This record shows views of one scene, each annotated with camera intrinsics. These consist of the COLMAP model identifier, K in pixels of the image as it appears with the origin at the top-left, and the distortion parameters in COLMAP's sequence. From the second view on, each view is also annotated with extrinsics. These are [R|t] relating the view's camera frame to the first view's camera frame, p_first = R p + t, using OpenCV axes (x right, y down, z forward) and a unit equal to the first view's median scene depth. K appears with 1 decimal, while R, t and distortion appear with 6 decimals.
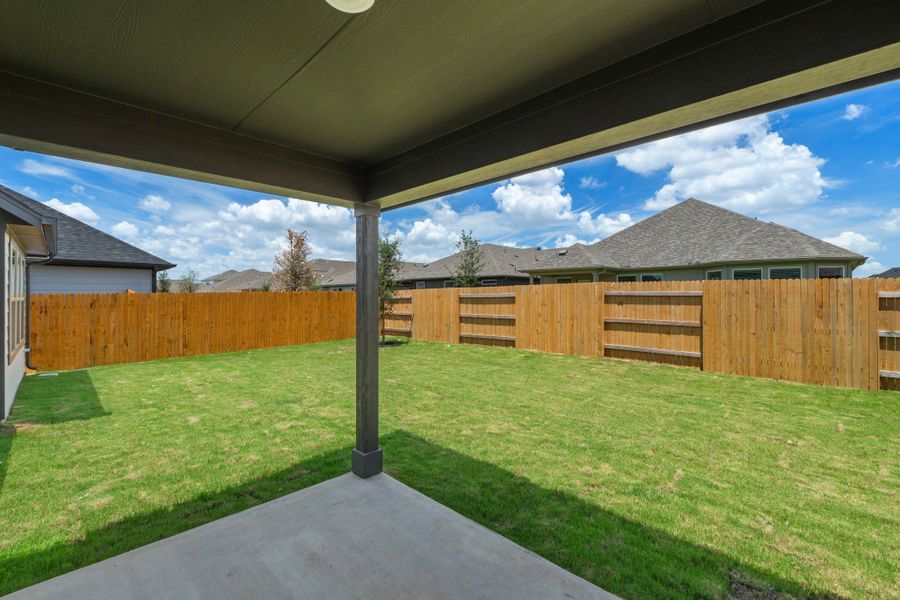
lens RADIAL K [[384.7, 0, 450.8], [0, 384.7, 295.4], [0, 0, 1]] dist [-0.007267, 0.001072]
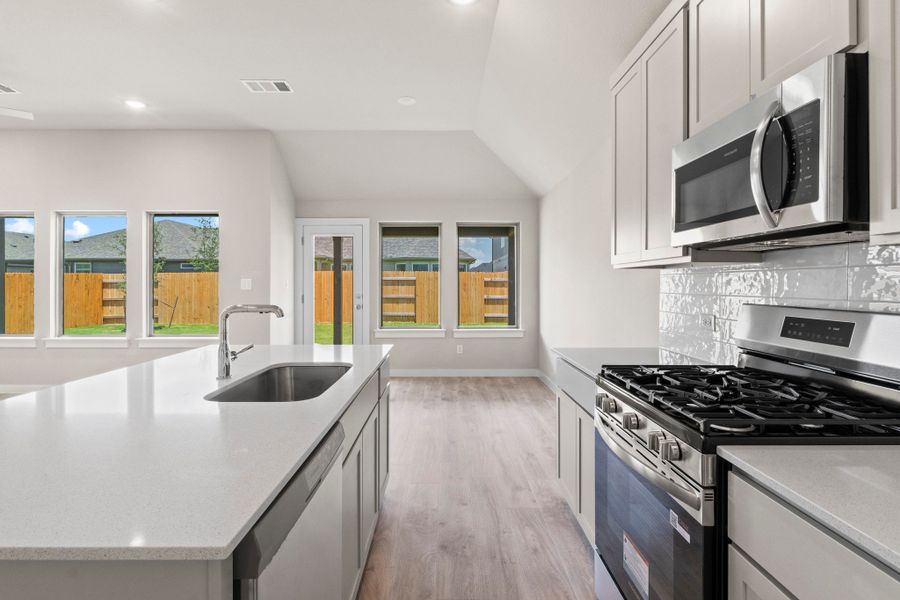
lens RADIAL K [[441.7, 0, 447.2], [0, 441.7, 284.8], [0, 0, 1]] dist [-0.008541, -0.000623]
pose [[0.717223, 0.002144, 0.696841, -0.541122], [-0.002807, 0.999996, -0.000188, 0.018655], [-0.696839, -0.001821, 0.717226, -0.454731]]
